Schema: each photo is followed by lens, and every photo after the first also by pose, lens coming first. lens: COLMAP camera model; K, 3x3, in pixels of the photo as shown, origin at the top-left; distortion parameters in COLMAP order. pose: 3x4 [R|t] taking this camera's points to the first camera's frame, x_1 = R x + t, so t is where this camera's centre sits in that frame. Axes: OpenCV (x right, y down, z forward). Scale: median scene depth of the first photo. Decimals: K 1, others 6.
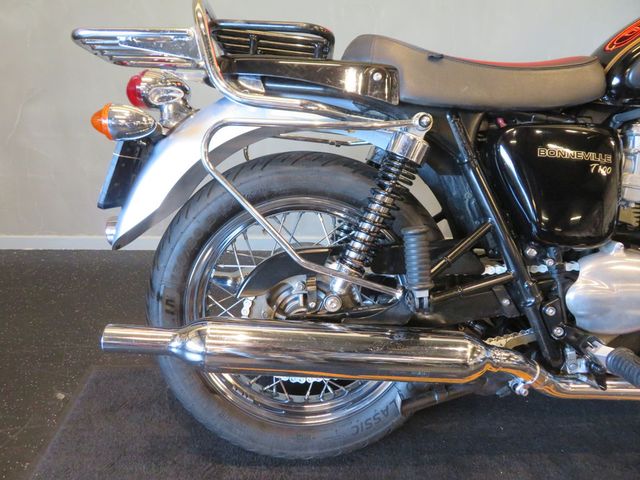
lens RADIAL K [[458.4, 0, 319.3], [0, 458.4, 240.2], [0, 0, 1]] dist [-0.007293, 0.007747]
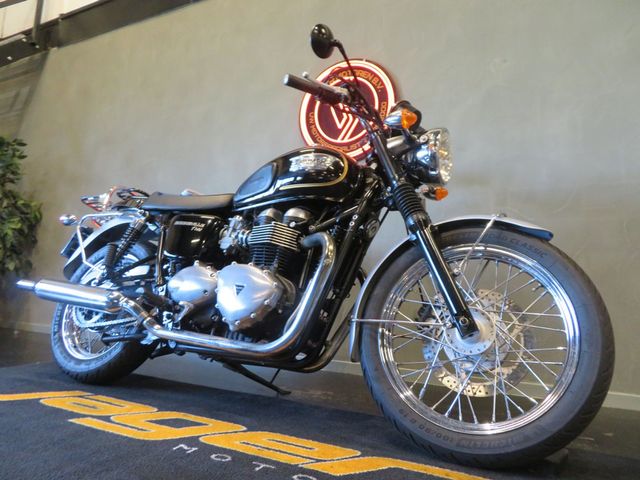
lens RADIAL K [[458.4, 0, 321.9], [0, 458.4, 242.4], [0, 0, 1]] dist [-0.007293, 0.007747]
pose [[0.876297, -0.031604, -0.480734, 2.129271], [-0.228805, 0.850831, -0.473006, 0.781952], [0.423972, 0.524488, 0.738350, -0.338588]]
